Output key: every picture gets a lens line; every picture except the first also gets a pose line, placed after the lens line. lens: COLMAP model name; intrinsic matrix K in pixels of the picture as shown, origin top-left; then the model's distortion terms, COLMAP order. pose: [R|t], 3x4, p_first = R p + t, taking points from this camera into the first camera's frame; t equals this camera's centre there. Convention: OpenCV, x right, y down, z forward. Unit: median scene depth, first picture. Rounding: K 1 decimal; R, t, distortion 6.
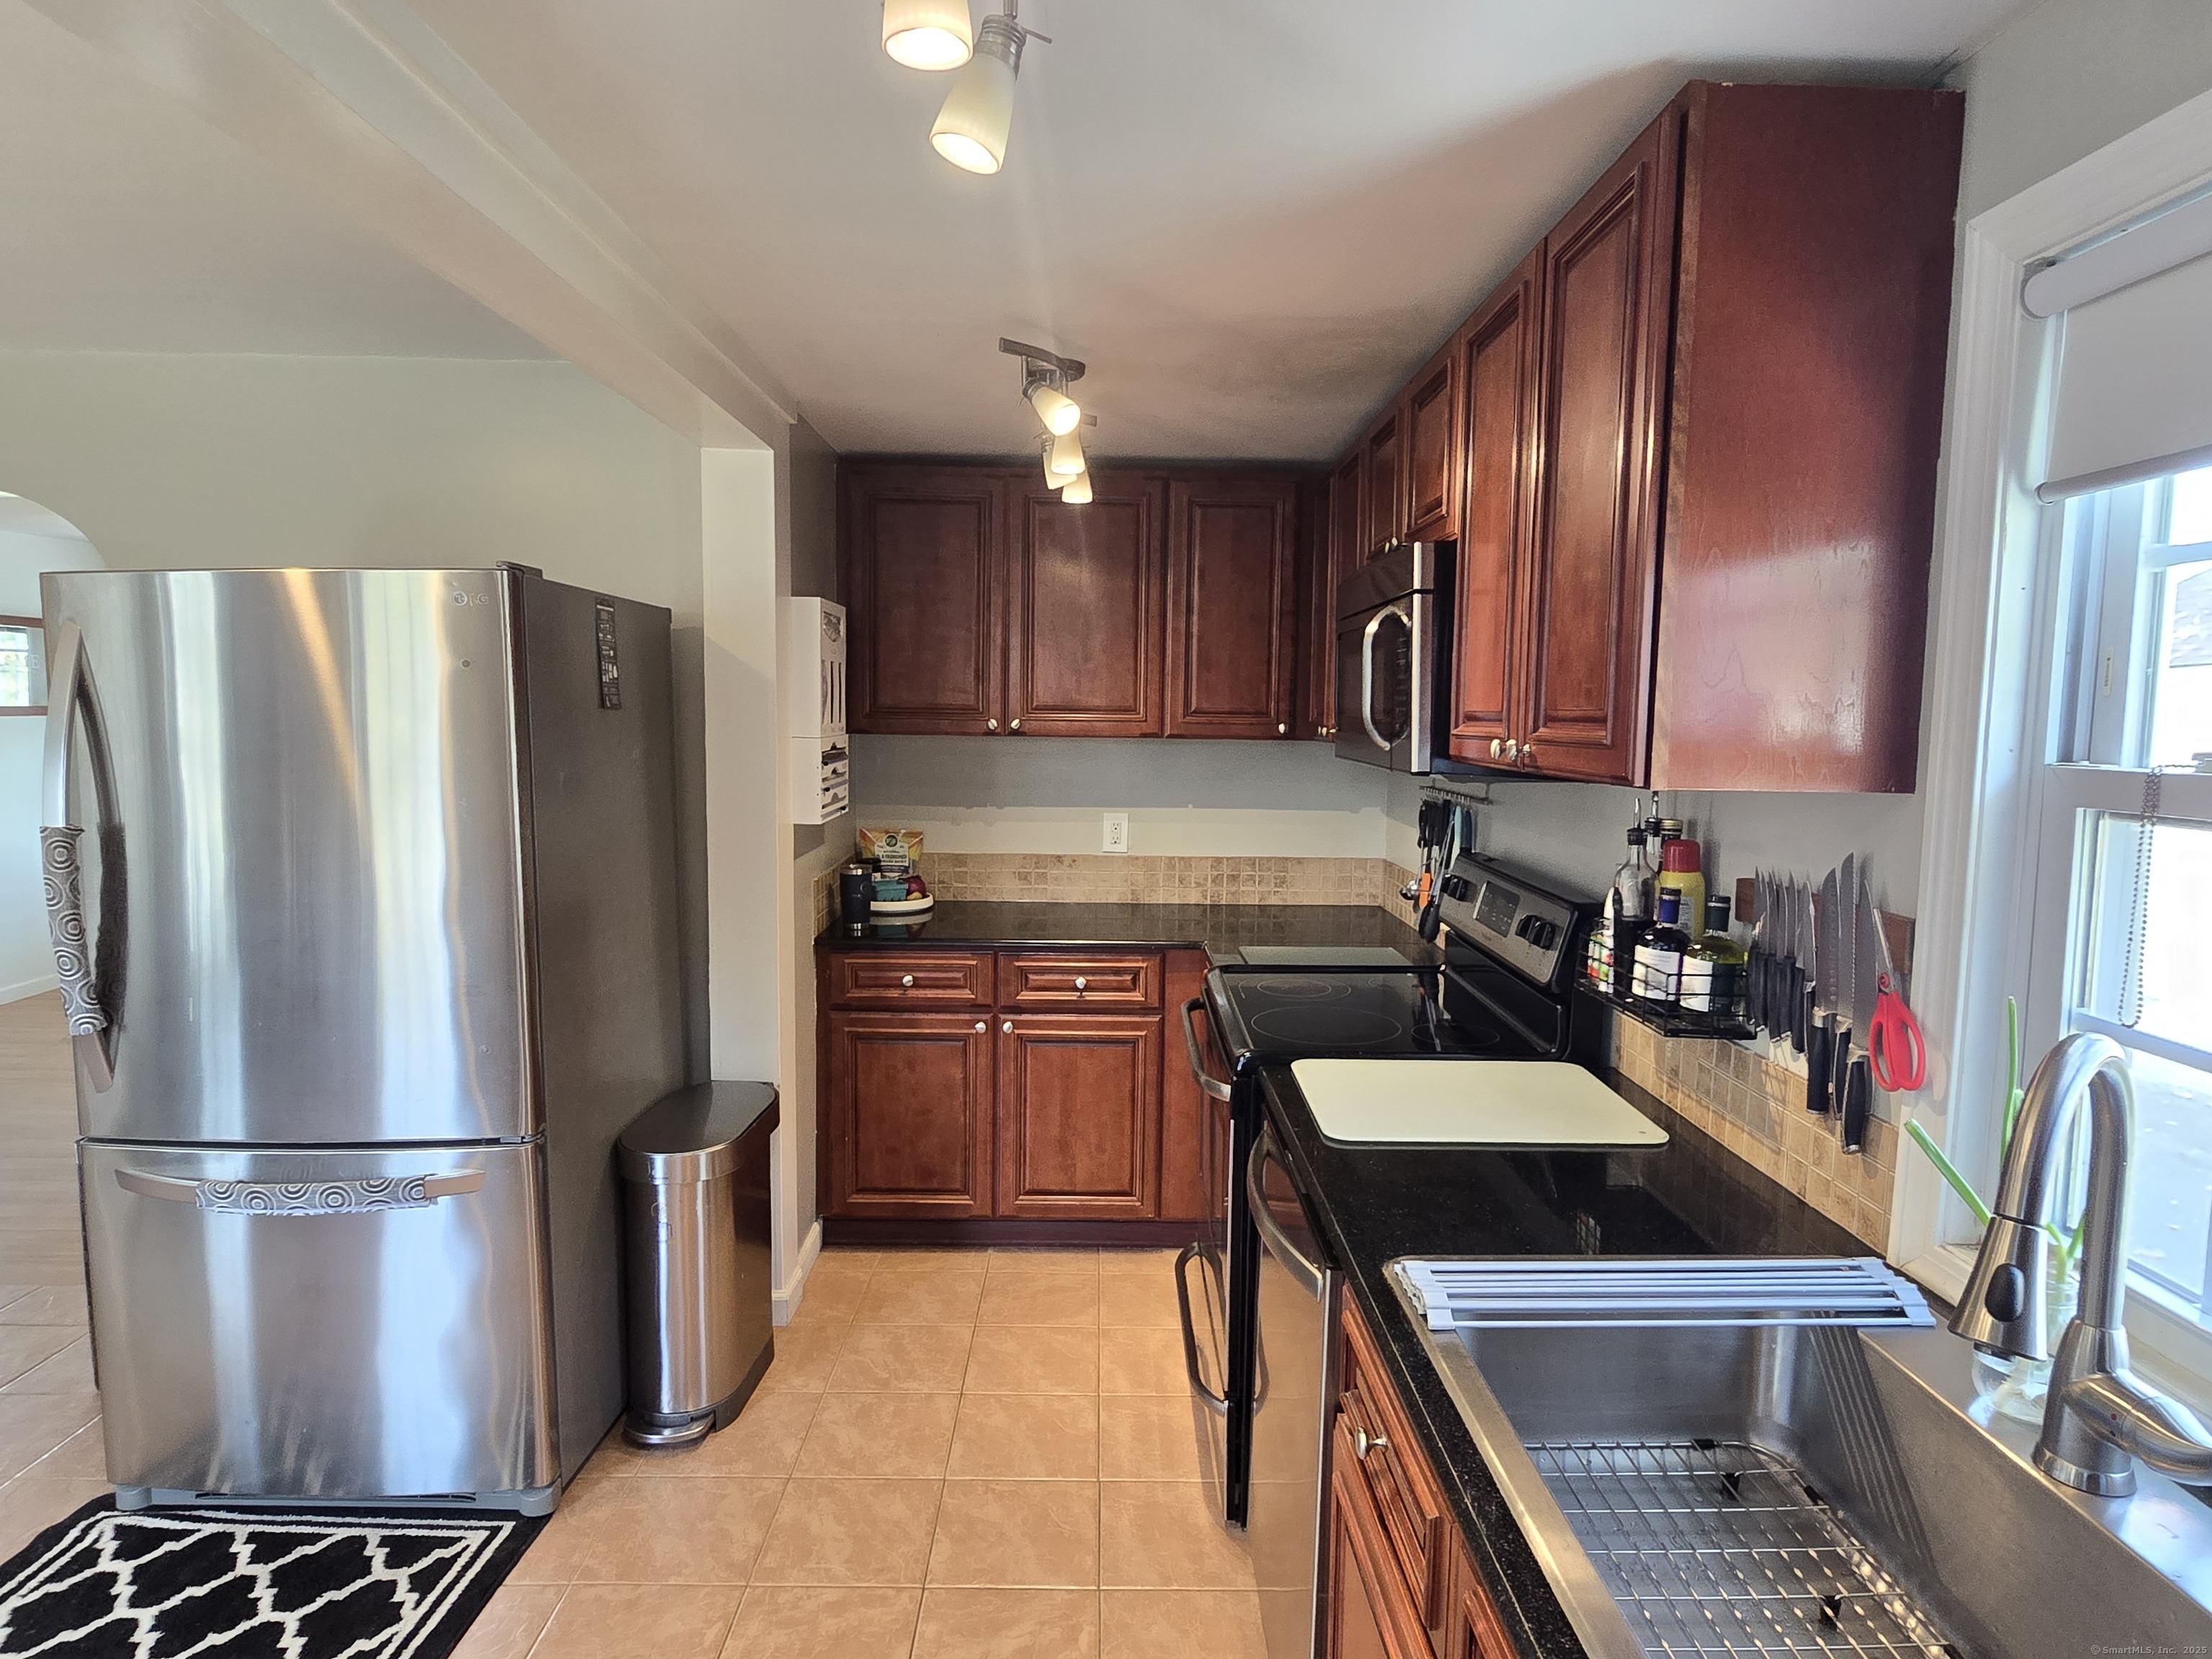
lens RADIAL K [[1245.6, 0, 1204.3], [0, 1245.6, 809.1], [0, 0, 1]] dist [-0.000984, -0.003890]
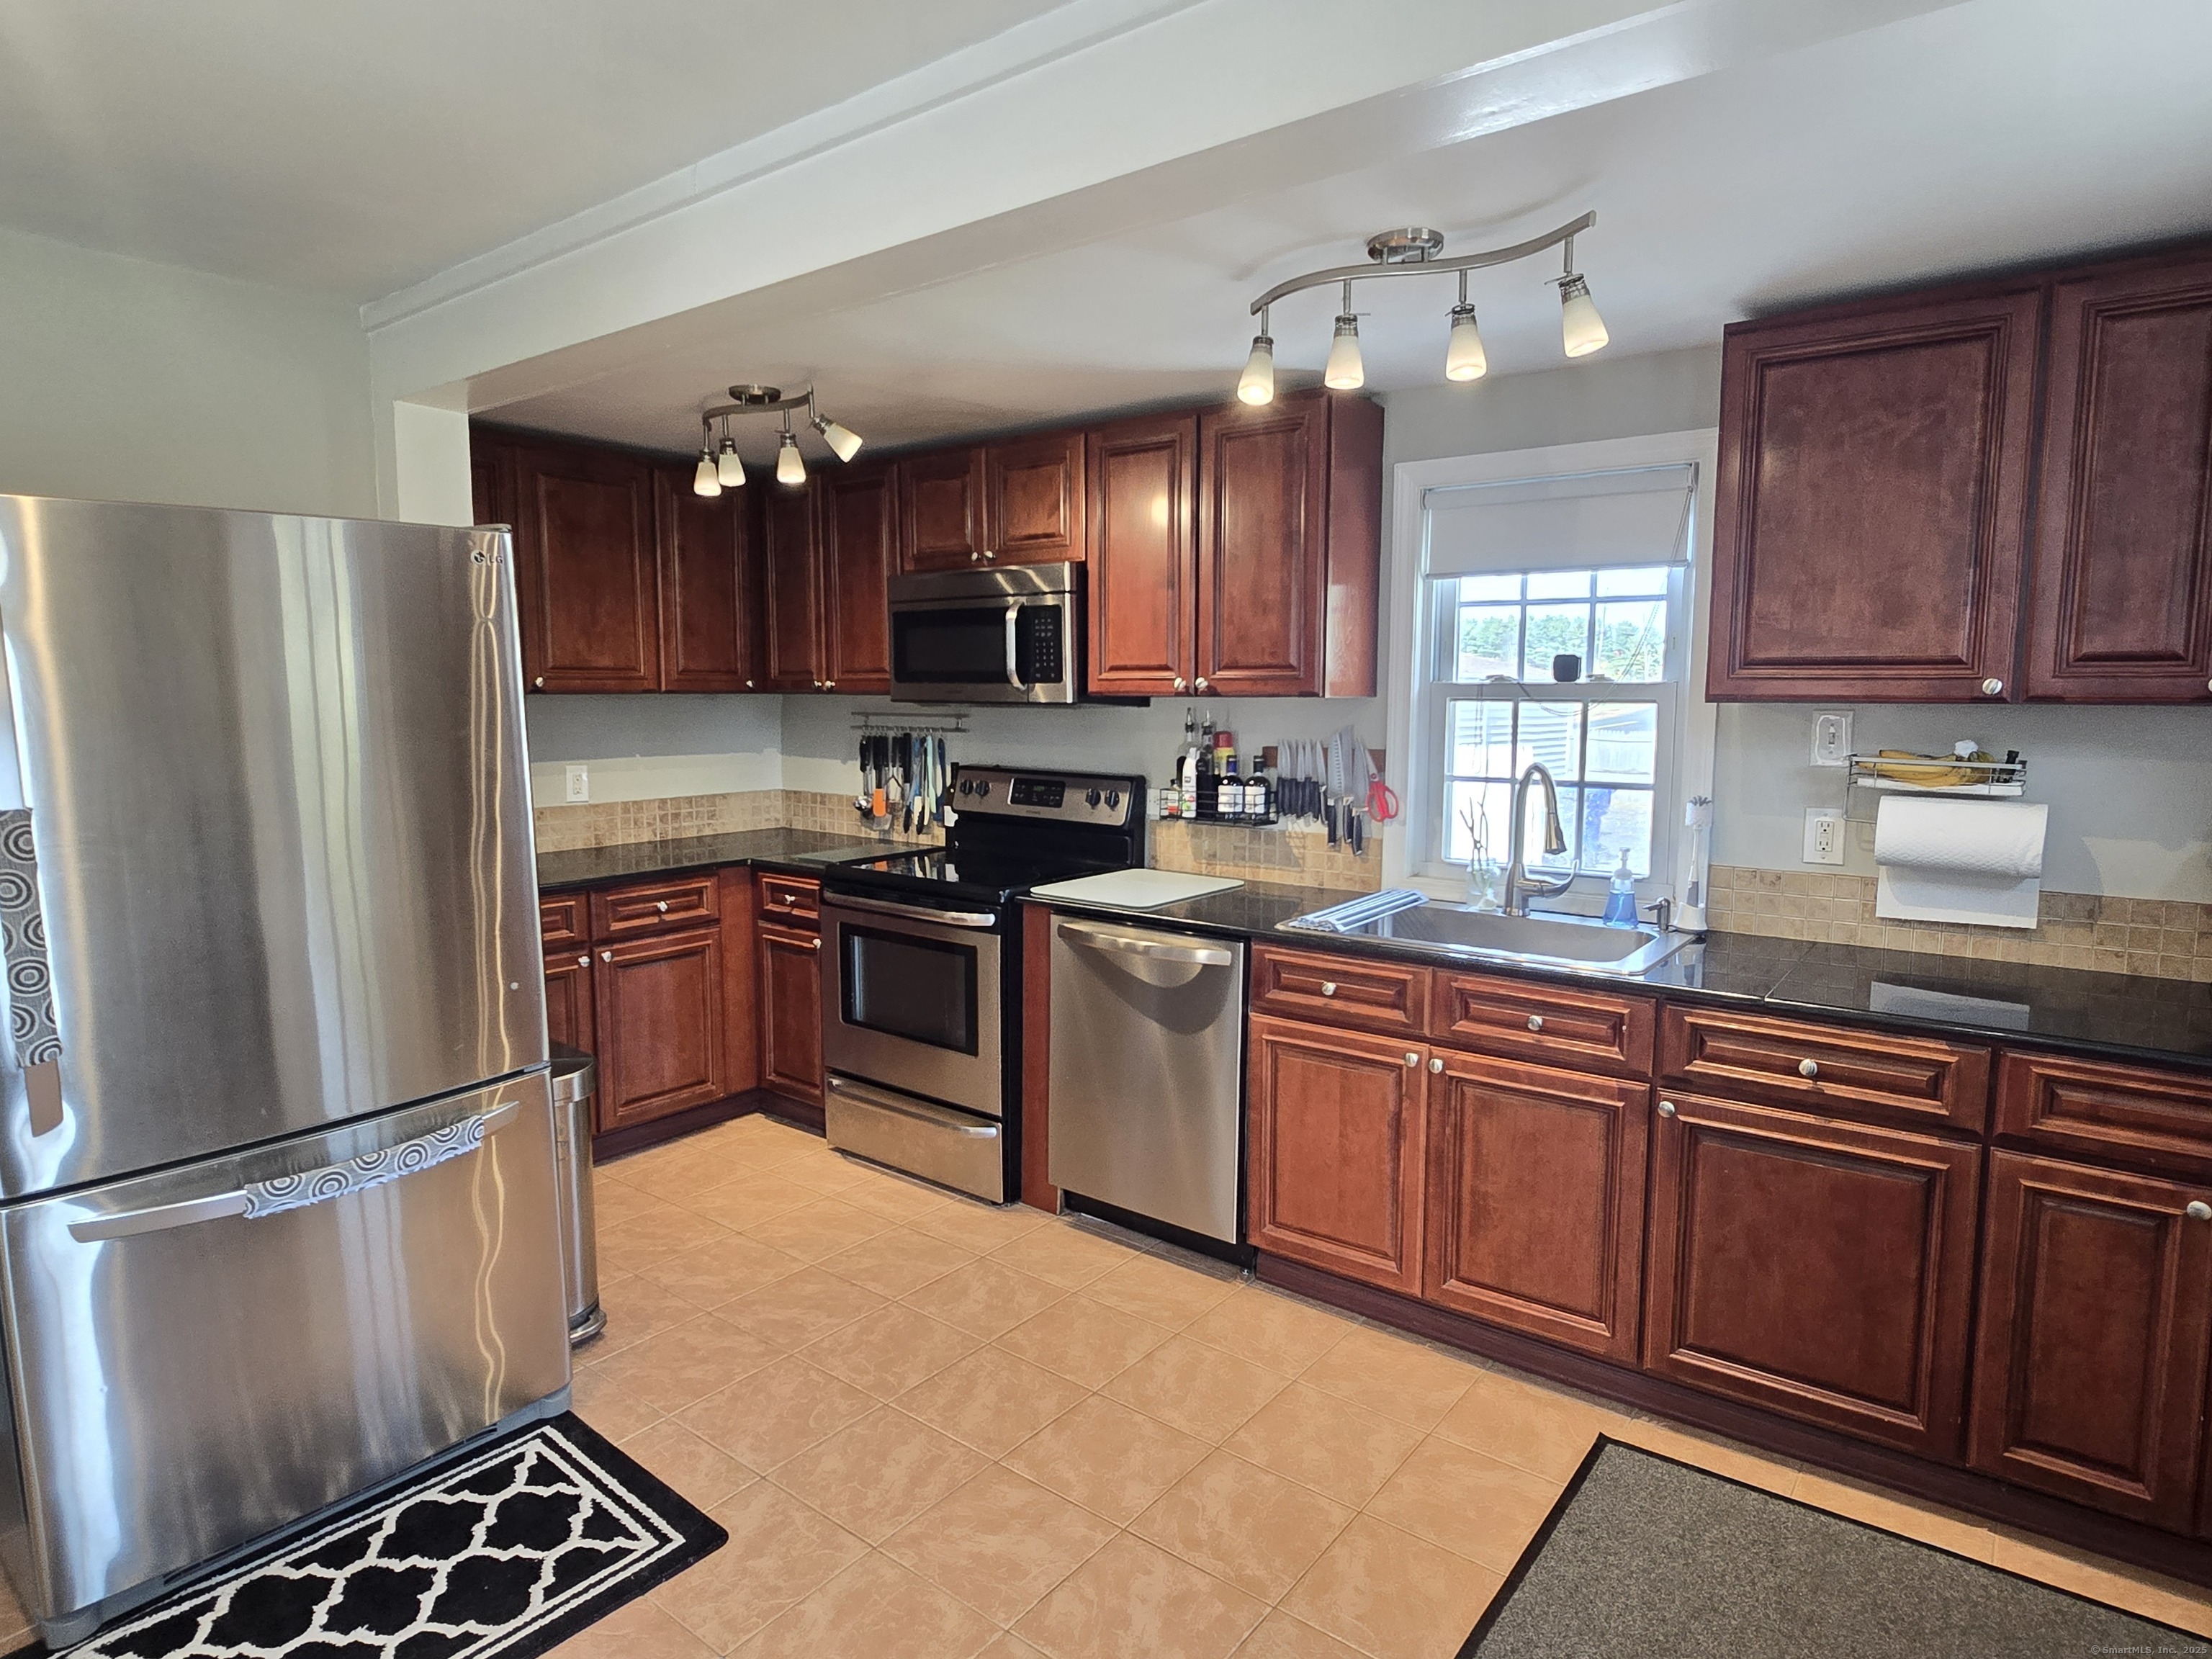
lens RADIAL K [[1245.6, 0, 1112.9], [0, 1245.6, 812.4], [0, 0, 1]] dist [-0.000984, -0.003890]
pose [[0.620353, -0.092250, 0.778879, -0.723613], [0.070328, 0.995601, 0.061904, 0.010884], [-0.781164, 0.016375, 0.624112, -0.040477]]
